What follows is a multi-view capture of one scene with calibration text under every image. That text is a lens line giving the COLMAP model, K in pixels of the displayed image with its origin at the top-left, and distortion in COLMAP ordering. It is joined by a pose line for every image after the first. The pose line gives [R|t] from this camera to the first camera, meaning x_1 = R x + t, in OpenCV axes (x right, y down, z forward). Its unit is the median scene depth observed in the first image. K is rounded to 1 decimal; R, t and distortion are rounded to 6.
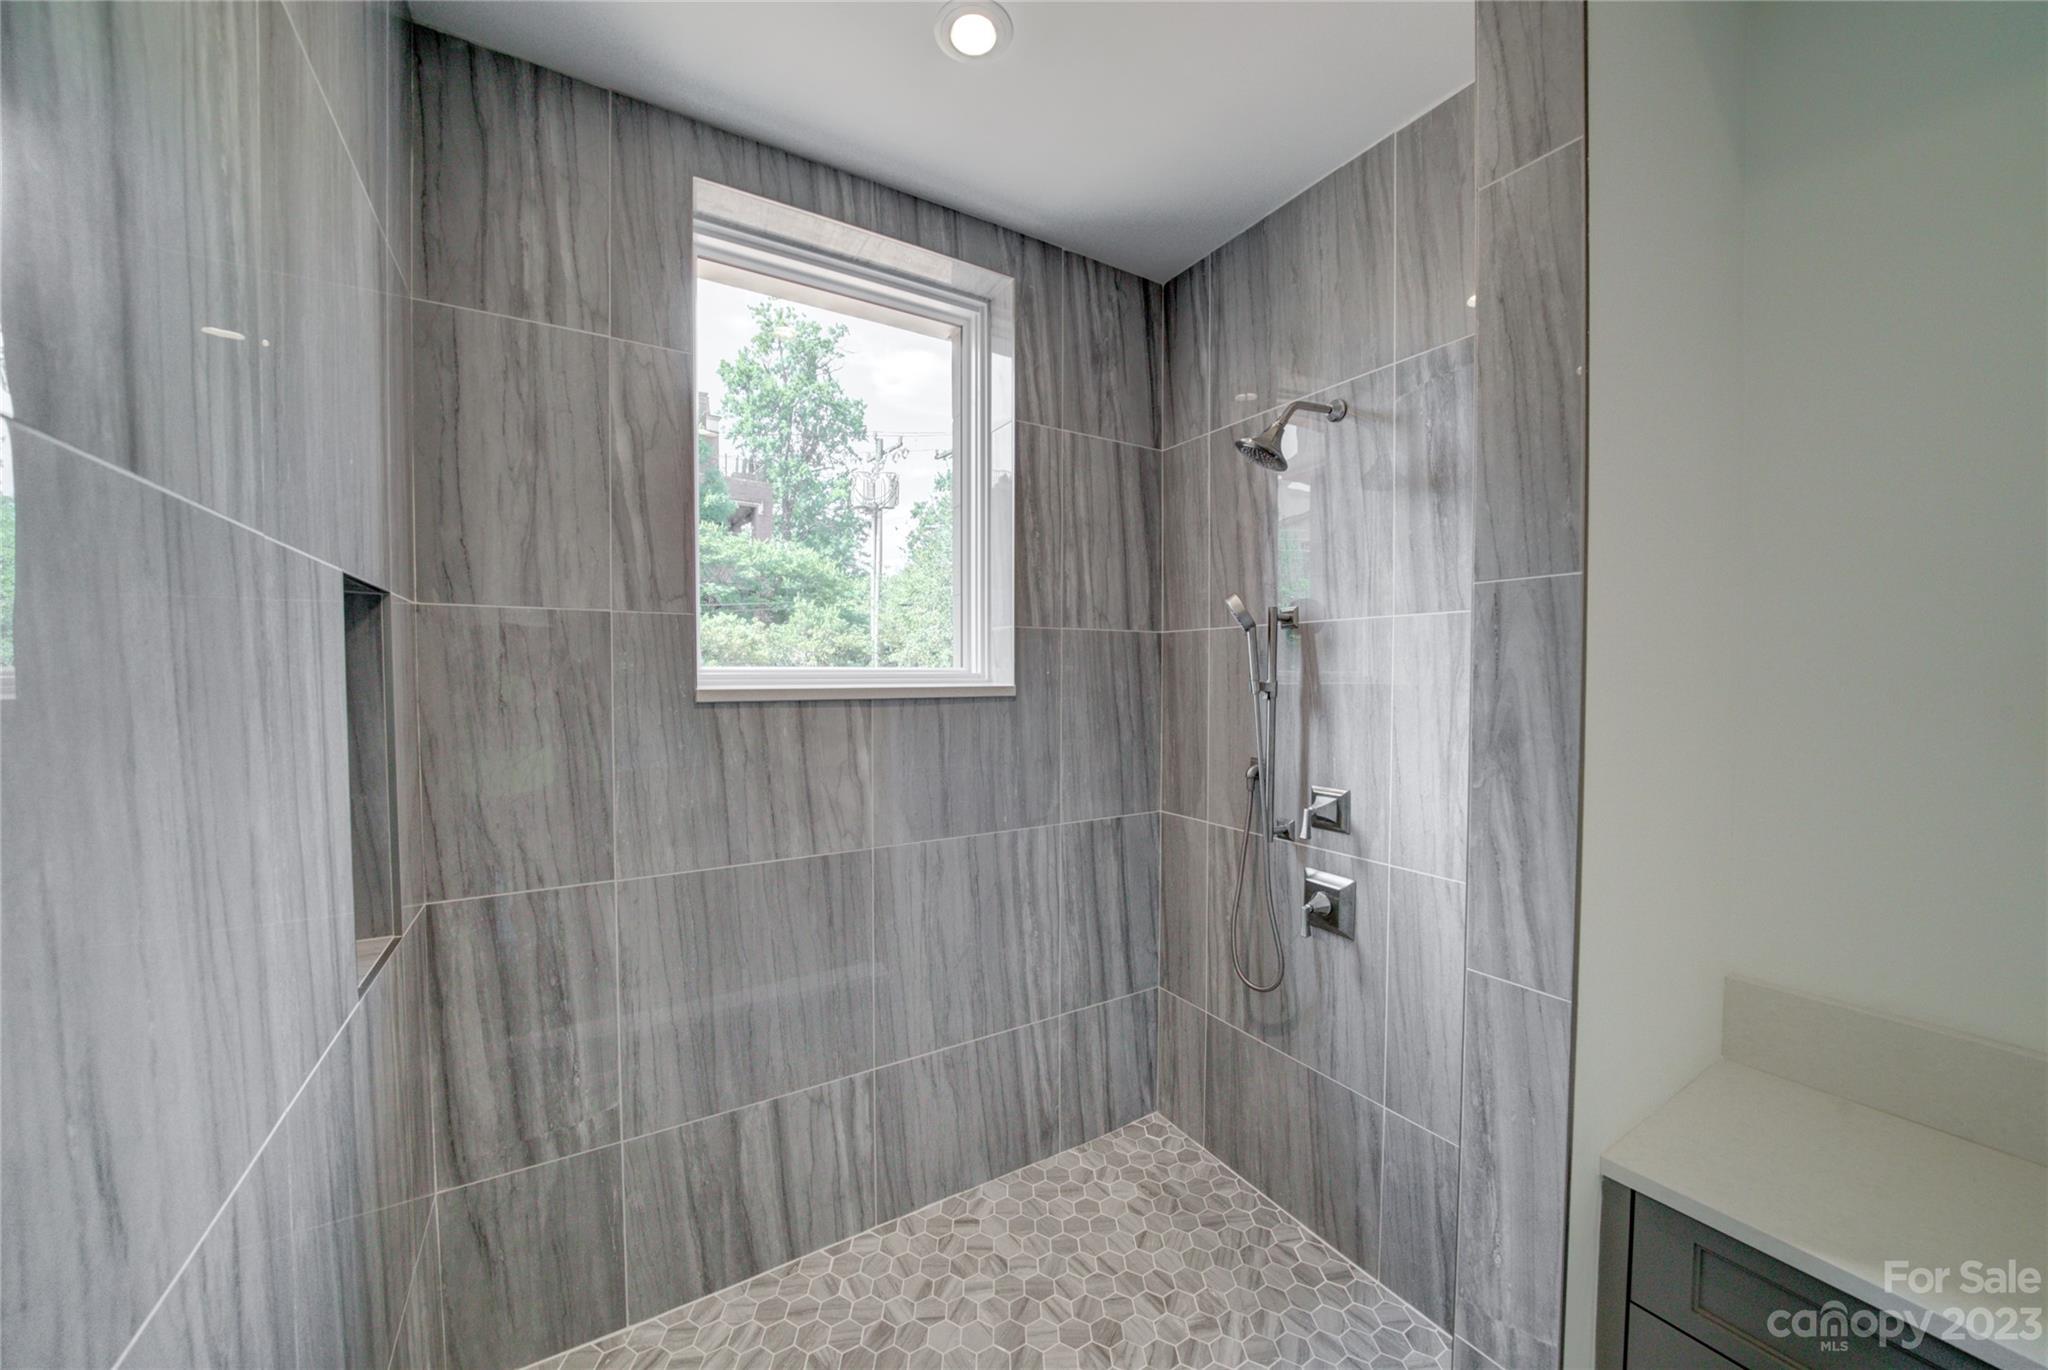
lens RADIAL K [[740.6, 0, 1031.3], [0, 740.6, 694.5], [0, 0, 1]] dist [-0.021490, -0.000005]
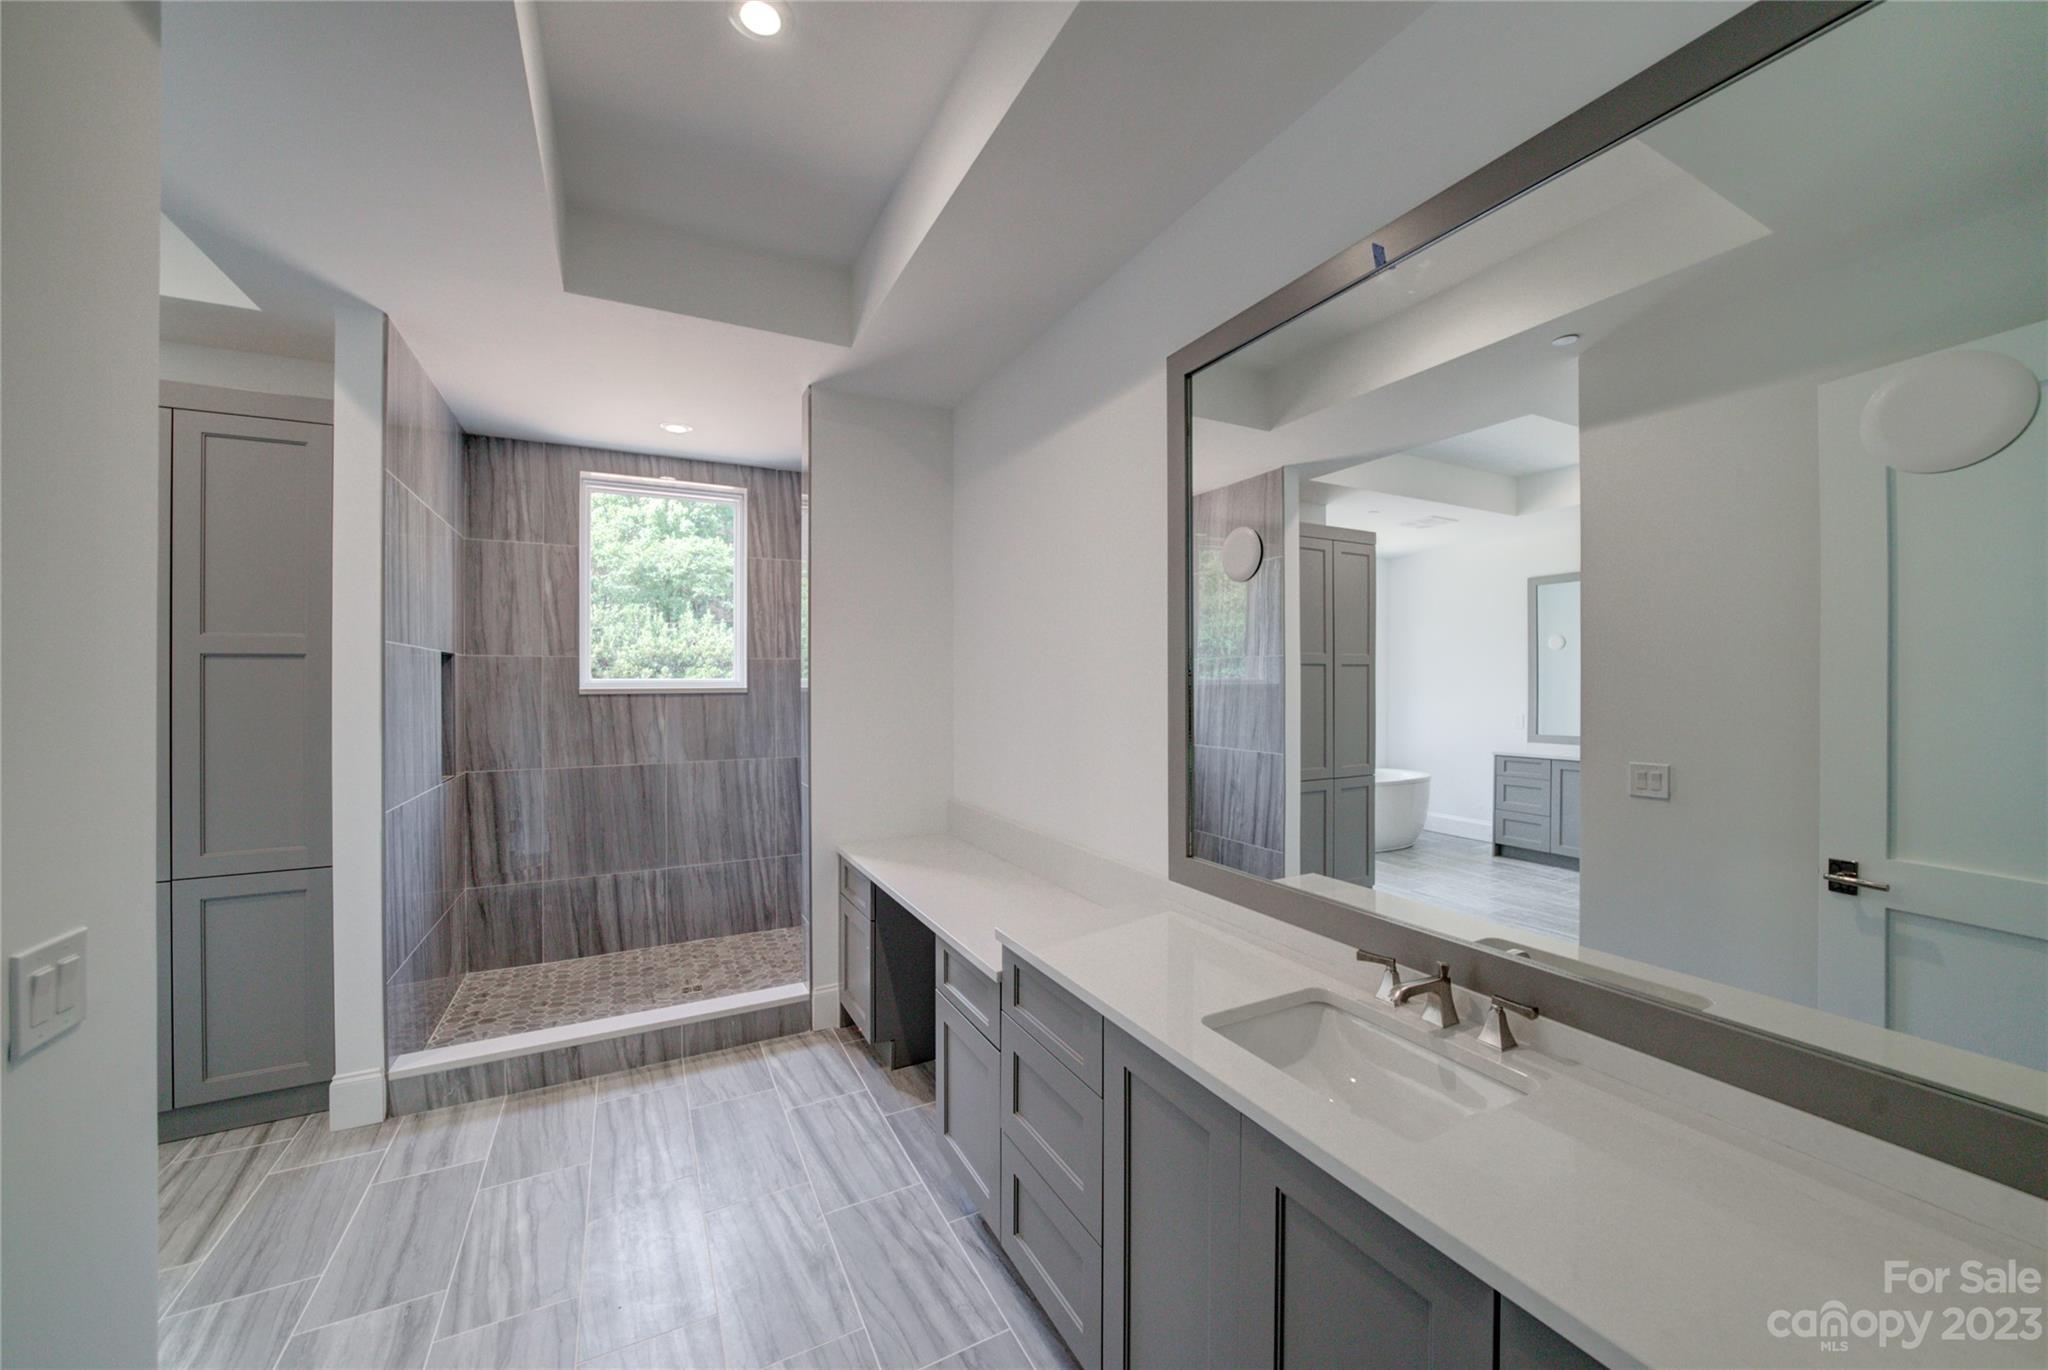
lens RADIAL K [[740.6, 0, 1022.4], [0, 740.6, 677.0], [0, 0, 1]] dist [-0.021490, -0.000005]
pose [[0.998125, -0.006834, -0.060828, 1.040101], [0.004568, 0.999293, -0.037319, 0.046734], [0.061040, 0.036972, 0.997450, -1.182239]]
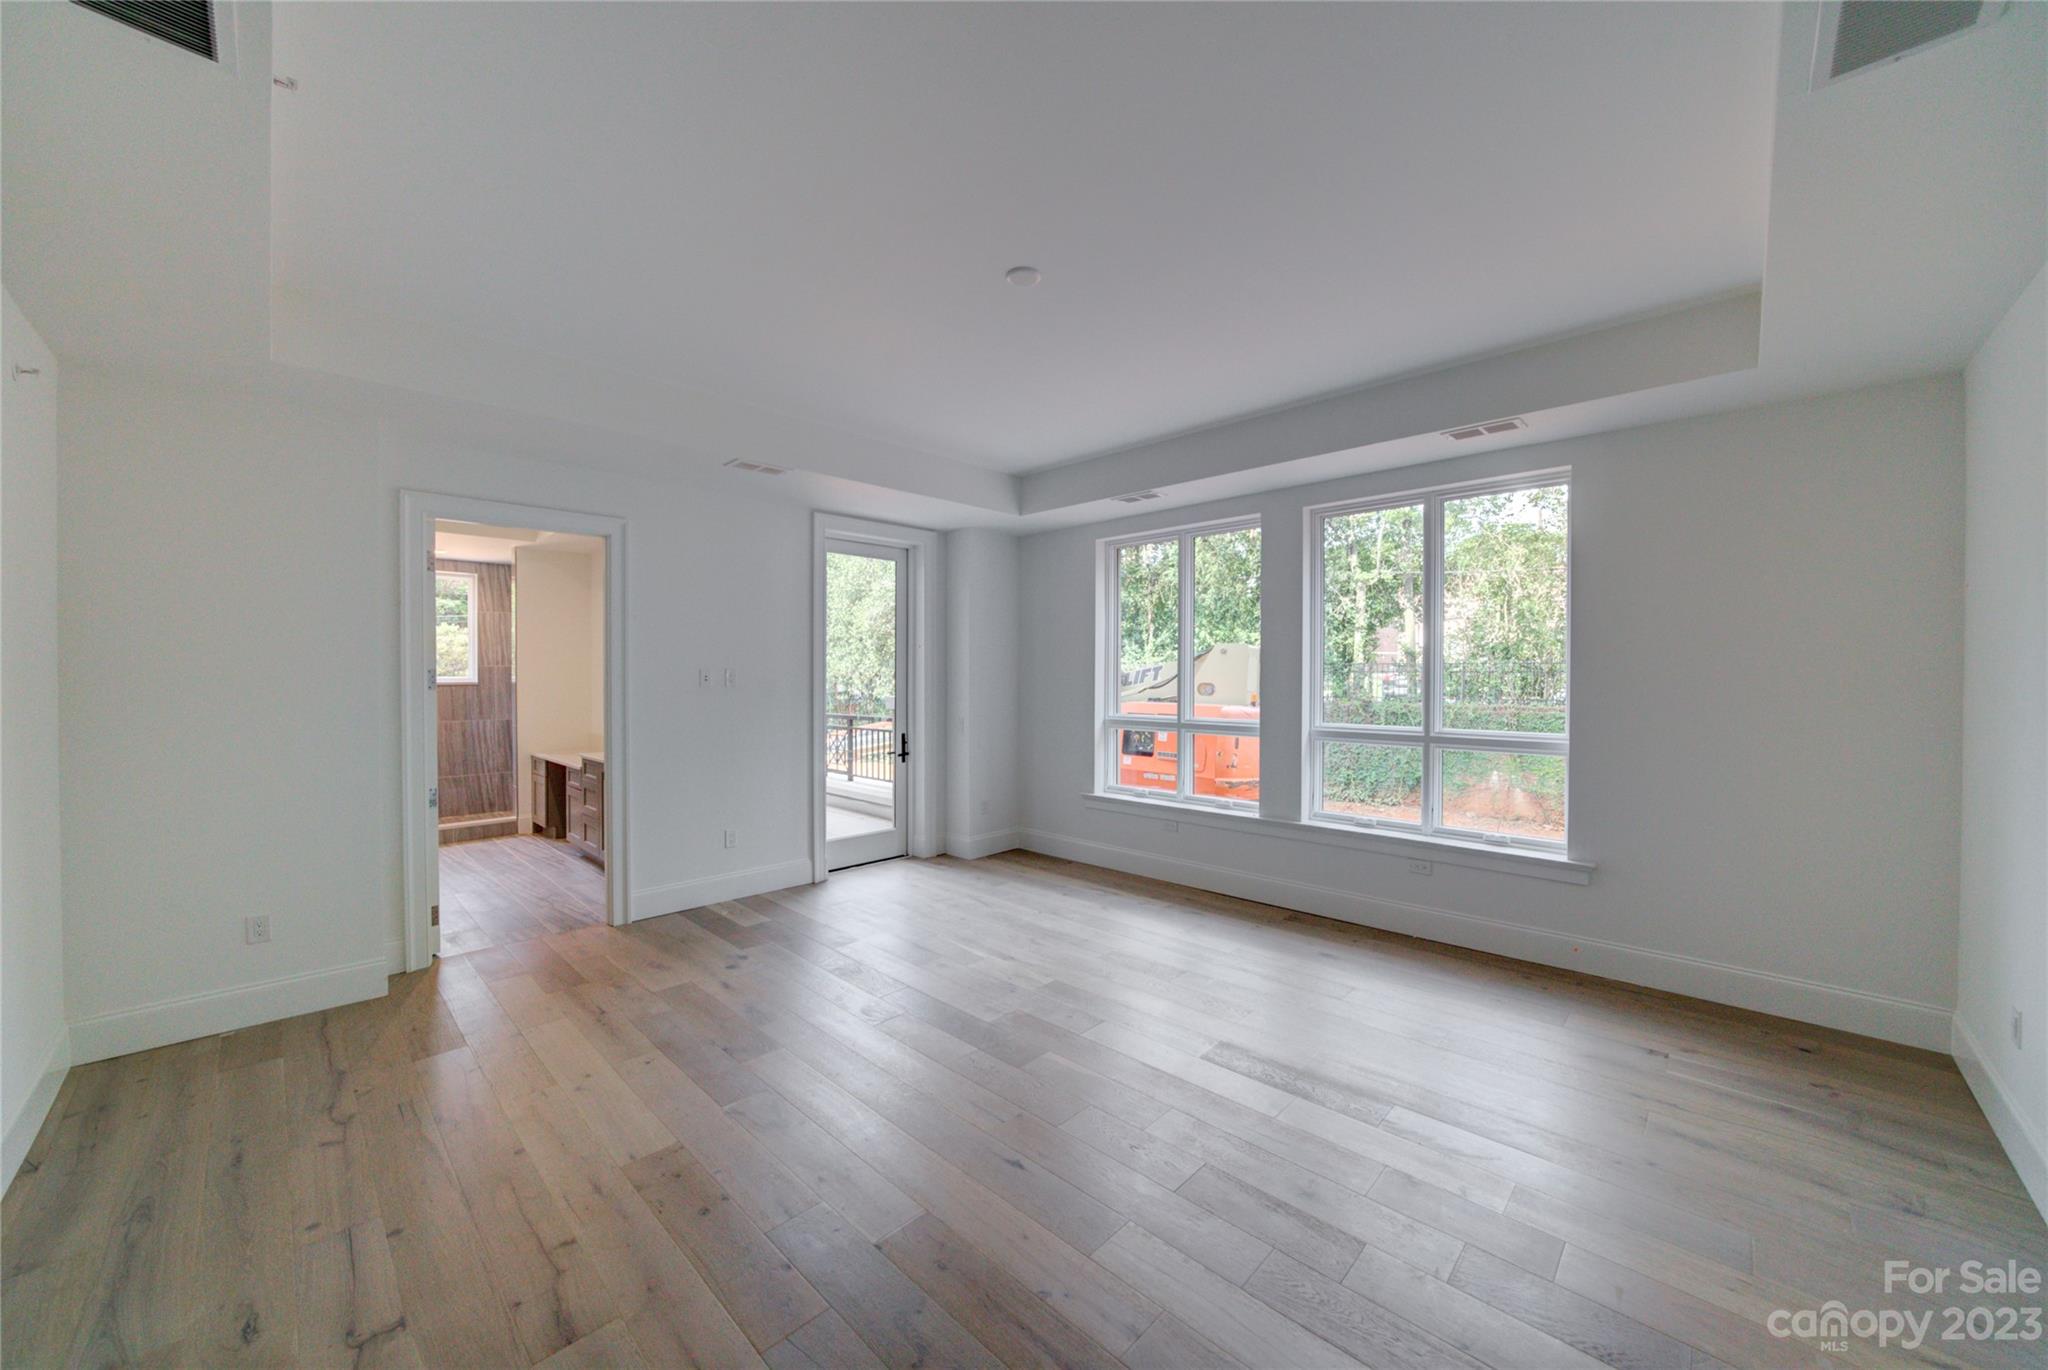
lens RADIAL K [[740.6, 0, 1016.9], [0, 740.6, 679.8], [0, 0, 1]] dist [-0.021490, -0.000005]
pose [[0.967548, -0.007390, 0.252580, 2.058884], [0.013778, 0.999628, -0.023531, 0.126988], [-0.252312, 0.026247, 0.967290, -4.012664]]
